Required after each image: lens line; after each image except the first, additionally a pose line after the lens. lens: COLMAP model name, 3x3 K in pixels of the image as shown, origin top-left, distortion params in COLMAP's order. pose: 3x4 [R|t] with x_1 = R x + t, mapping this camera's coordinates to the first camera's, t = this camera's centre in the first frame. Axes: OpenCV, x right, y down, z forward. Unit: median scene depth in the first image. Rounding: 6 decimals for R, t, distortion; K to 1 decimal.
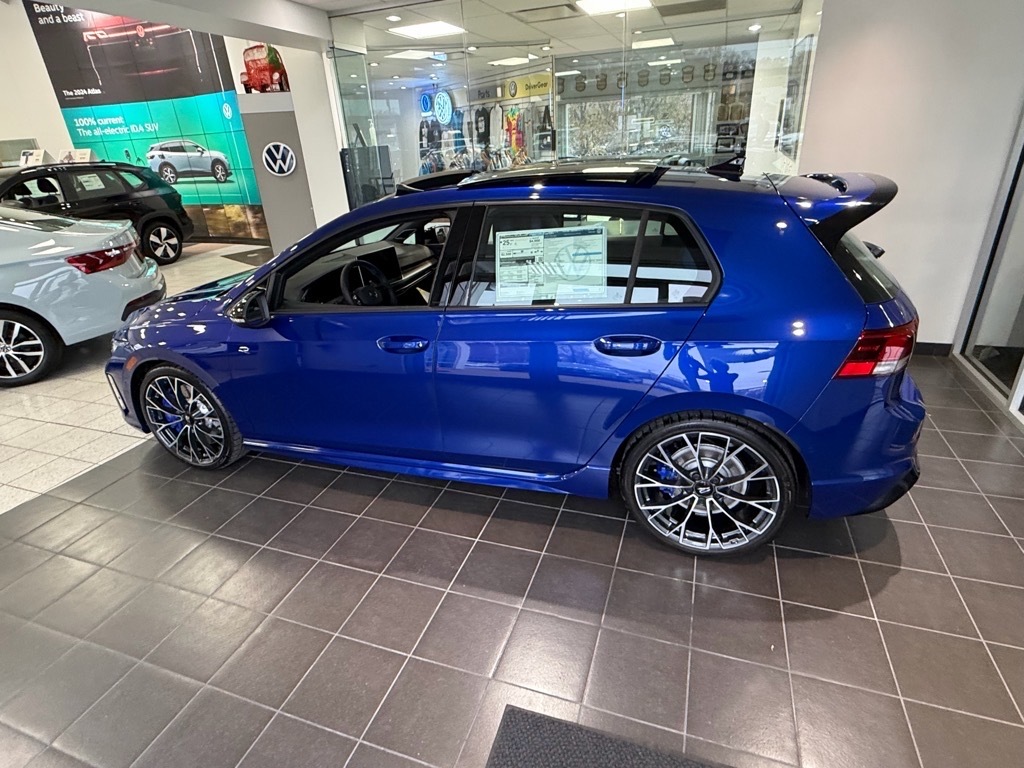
lens RADIAL K [[547.2, 0, 512.0], [0, 547.2, 384.0], [0, 0, 1]] dist [0.000847, 0.000417]
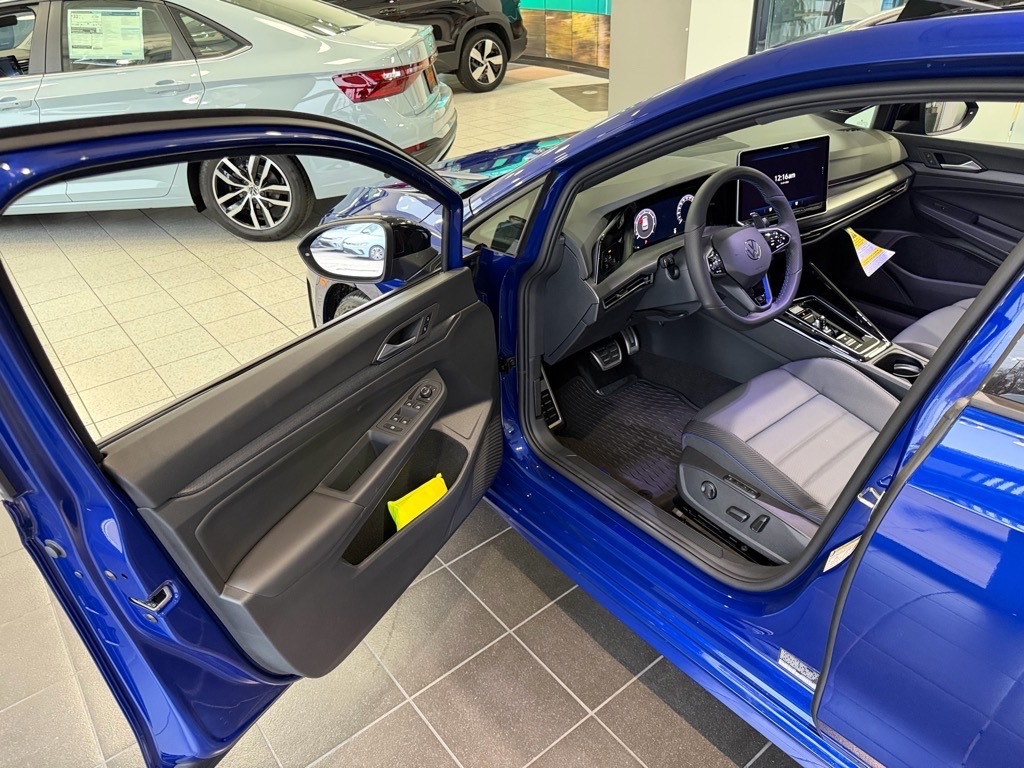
lens RADIAL K [[735.9, 0, 512.0], [0, 735.9, 384.0], [0, 0, 1]] dist [0.004722, 0.002519]
pose [[0.846987, 0.293330, -0.443363, -0.077537], [-0.229867, 0.954077, 0.192088, -0.081579], [0.479348, -0.060782, 0.875518, 0.239133]]
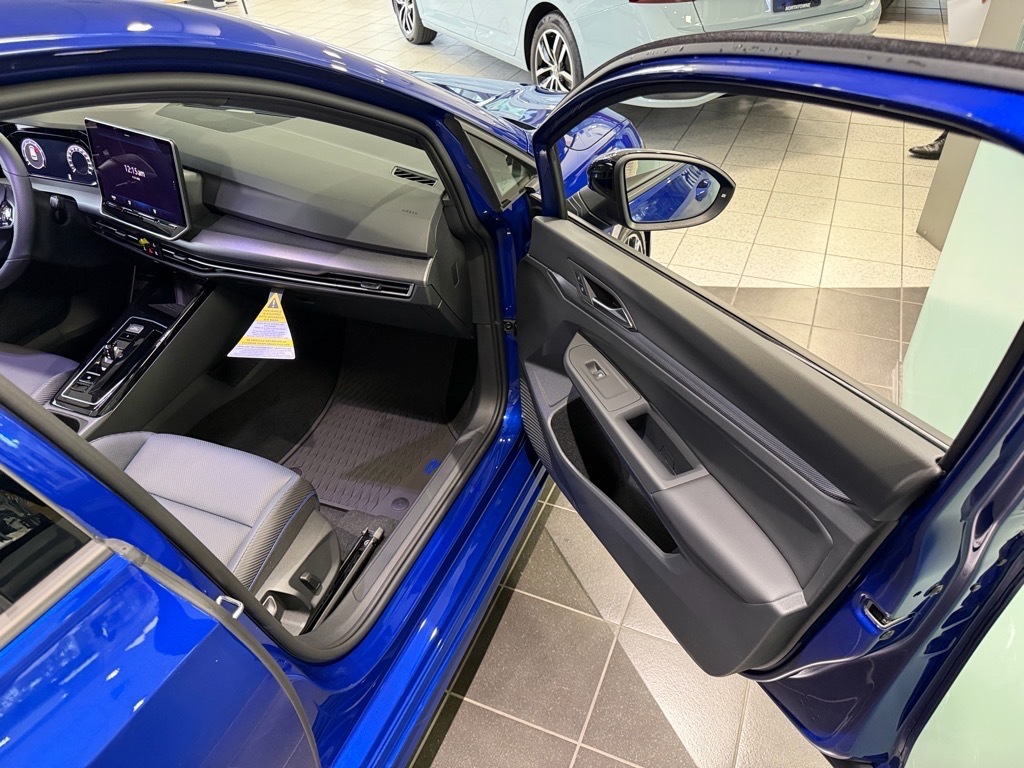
lens RADIAL K [[735.9, 0, 512.0], [0, 735.9, 384.0], [0, 0, 1]] dist [0.004722, 0.002519]
pose [[-0.064701, 0.652596, -0.754939, 0.144030], [-0.378759, 0.683853, 0.623608, -0.361353], [0.923231, 0.326288, 0.202931, 0.814966]]
